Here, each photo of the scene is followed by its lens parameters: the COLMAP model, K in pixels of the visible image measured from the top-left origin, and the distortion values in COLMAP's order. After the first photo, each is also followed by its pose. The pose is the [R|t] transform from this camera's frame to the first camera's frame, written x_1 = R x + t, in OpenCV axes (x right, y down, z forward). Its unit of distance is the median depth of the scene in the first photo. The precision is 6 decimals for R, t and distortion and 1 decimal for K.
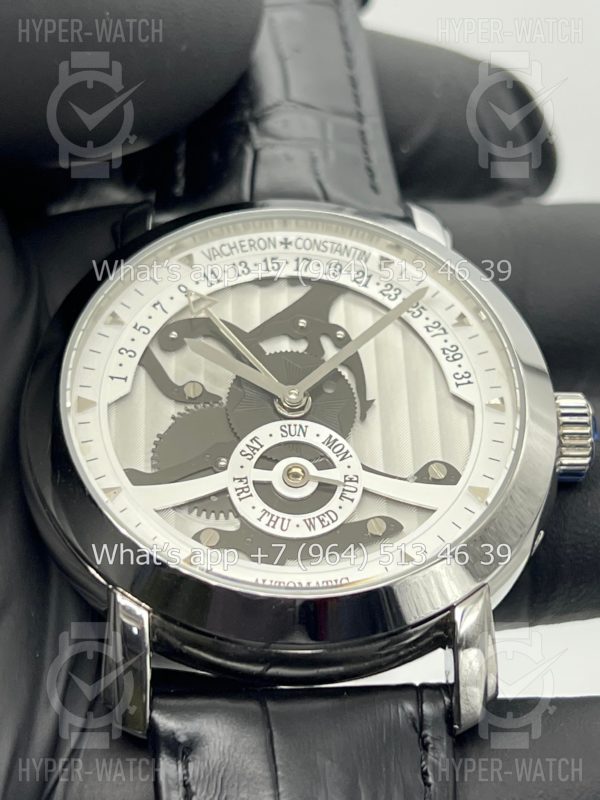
lens RADIAL K [[1864.6, 0, 300.0], [0, 1864.6, 400.0], [0, 0, 1]] dist [0.046723, 0.003522]
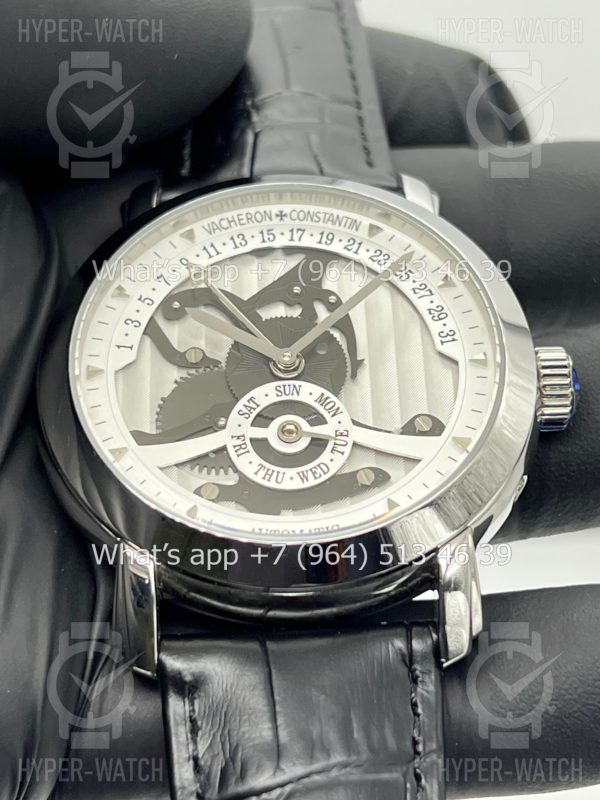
lens RADIAL K [[1864.6, 0, 300.0], [0, 1864.6, 400.0], [0, 0, 1]] dist [0.046723, 0.003522]
pose [[0.998189, -0.032430, -0.050662, 0.057604], [0.033038, 0.999391, 0.011211, 0.010273], [0.050267, -0.012864, 0.998653, -0.067520]]
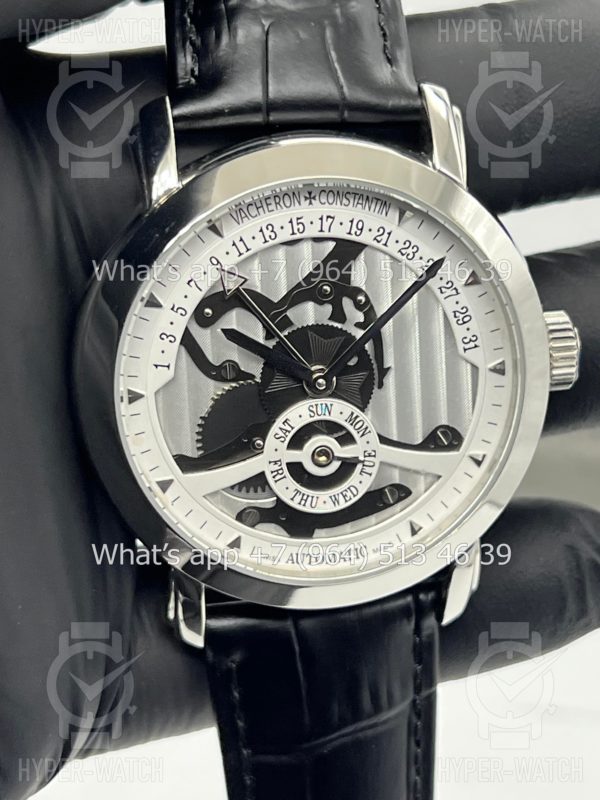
lens RADIAL K [[1864.6, 0, 300.0], [0, 1864.6, 400.0], [0, 0, 1]] dist [0.046723, 0.003522]
pose [[0.996314, -0.028676, 0.080849, -0.107298], [-0.037018, 0.706492, 0.706753, -0.789684], [-0.077386, -0.707140, 0.702826, 0.209839]]
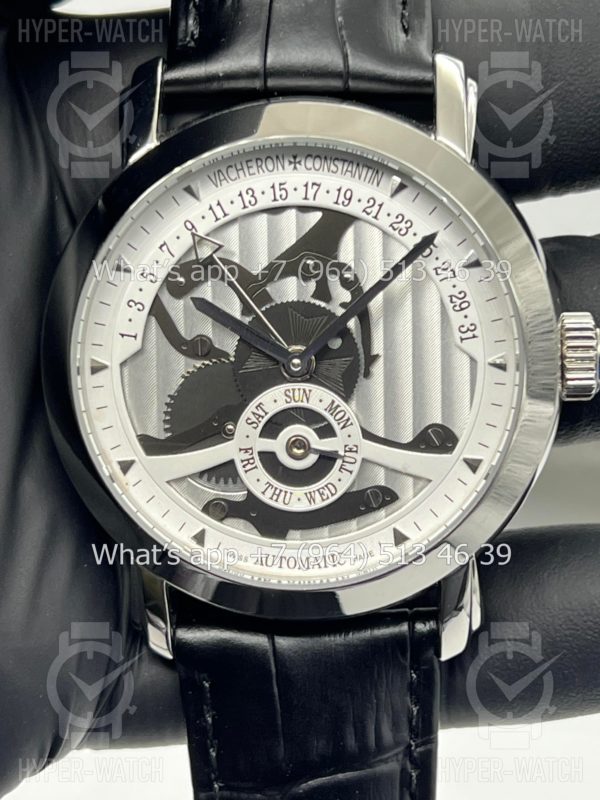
lens RADIAL K [[1864.6, 0, 300.0], [0, 1864.6, 400.0], [0, 0, 1]] dist [0.046723, 0.003522]
pose [[0.991823, 0.034651, -0.122827, 0.125594], [0.048813, 0.786252, 0.615975, -0.621094], [0.117917, -0.616933, 0.778132, 0.193190]]
